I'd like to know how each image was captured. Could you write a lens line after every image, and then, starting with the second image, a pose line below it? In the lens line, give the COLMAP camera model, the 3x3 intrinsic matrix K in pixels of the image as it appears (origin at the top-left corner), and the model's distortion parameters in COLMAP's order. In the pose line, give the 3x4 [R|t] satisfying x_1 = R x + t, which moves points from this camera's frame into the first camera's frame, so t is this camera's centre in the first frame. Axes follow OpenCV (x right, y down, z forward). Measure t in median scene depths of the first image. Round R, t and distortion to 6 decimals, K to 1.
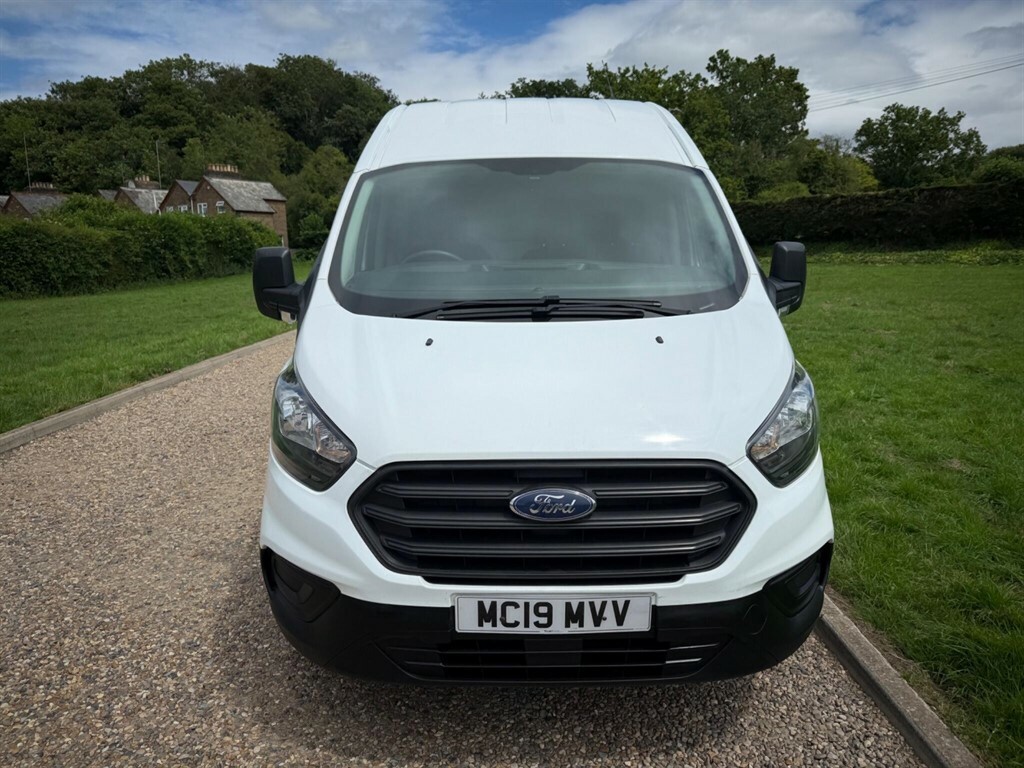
lens RADIAL K [[736.9, 0, 505.5], [0, 736.9, 390.1], [0, 0, 1]] dist [0.014298, -0.016407]
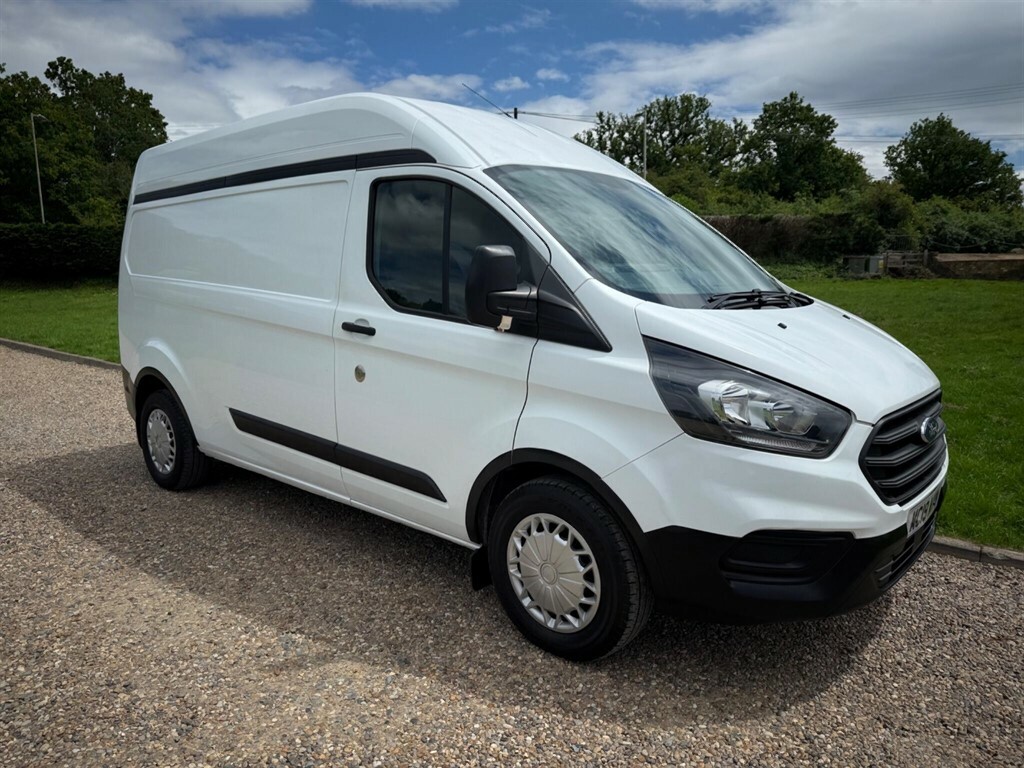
lens RADIAL K [[736.9, 0, 507.9], [0, 736.9, 393.9], [0, 0, 1]] dist [0.014298, -0.016407]
pose [[0.674019, -0.108419, 0.730715, -0.152048], [0.131660, 0.990965, 0.025589, -0.005106], [-0.726887, 0.078959, 0.682203, 0.046886]]
